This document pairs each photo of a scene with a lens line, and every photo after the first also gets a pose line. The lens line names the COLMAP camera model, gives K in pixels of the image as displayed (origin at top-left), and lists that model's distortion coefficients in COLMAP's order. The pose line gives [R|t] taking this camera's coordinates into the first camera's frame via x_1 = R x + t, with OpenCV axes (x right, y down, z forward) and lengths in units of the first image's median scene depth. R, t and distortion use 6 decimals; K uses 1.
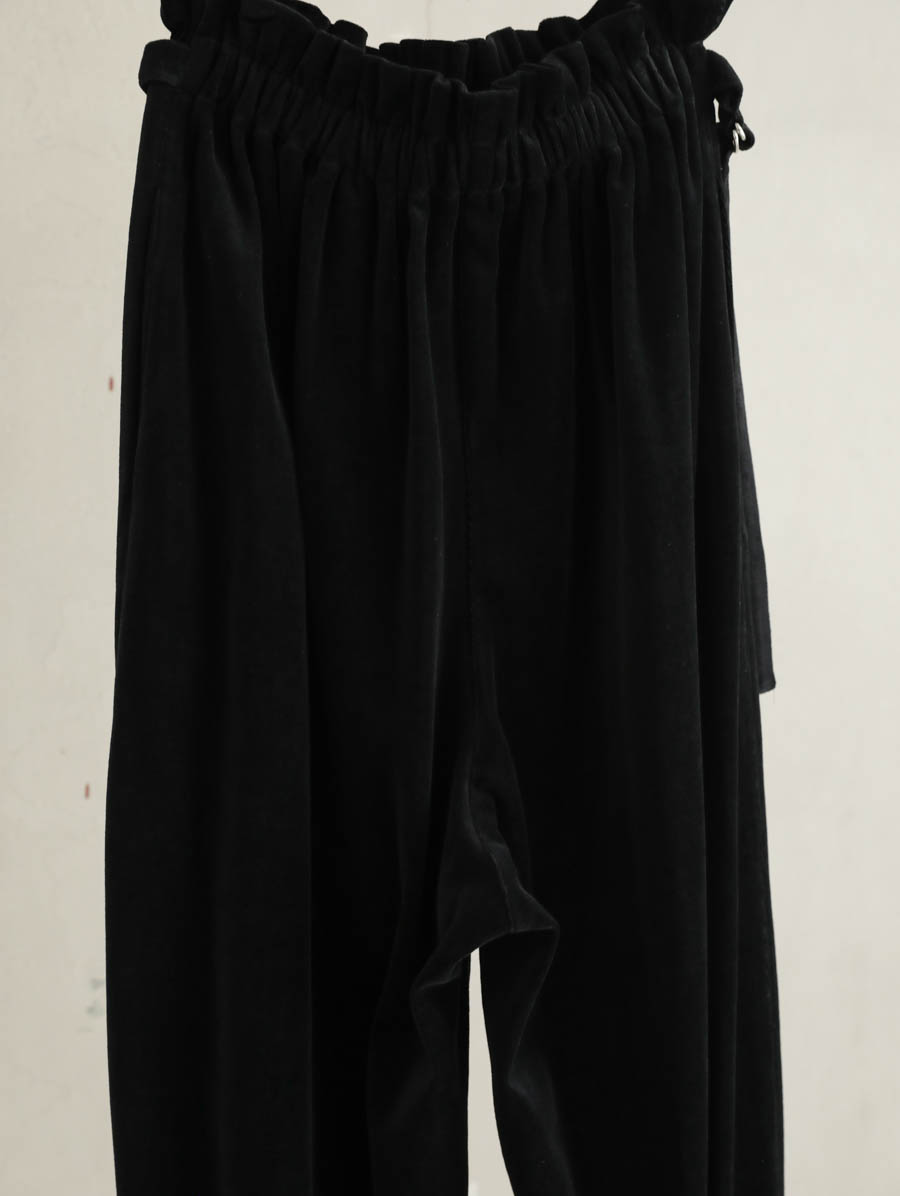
lens RADIAL K [[1746.8, 0, 452.5], [0, 1746.8, 600.3], [0, 0, 1]] dist [0.102802, 0.000000]
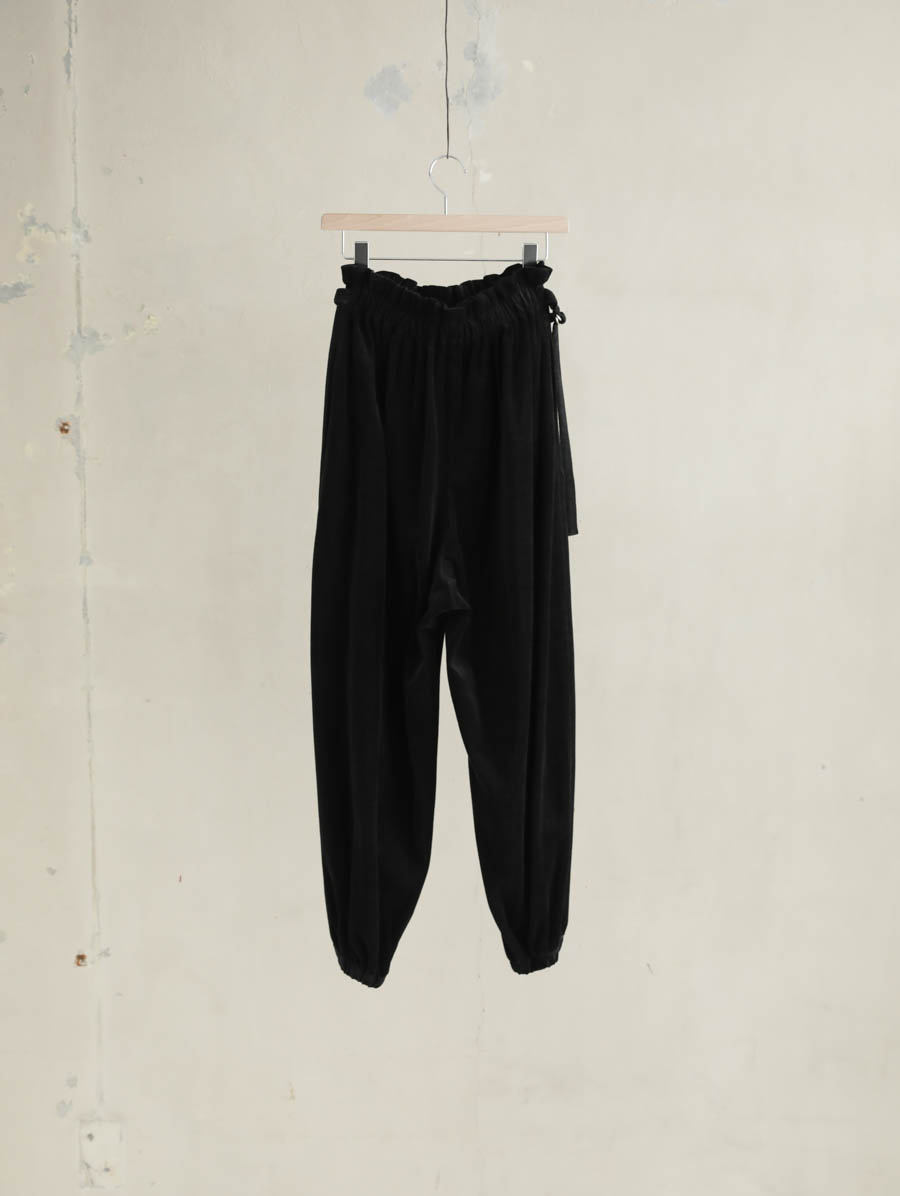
lens RADIAL K [[1746.8, 0, 442.4], [0, 1746.8, 594.6], [0, 0, 1]] dist [0.102802, 0.000000]
pose [[0.990354, 0.039865, -0.132703, 0.374136], [-0.040120, 0.999195, 0.000754, 0.161690], [0.132626, 0.004578, 0.991156, -1.704438]]
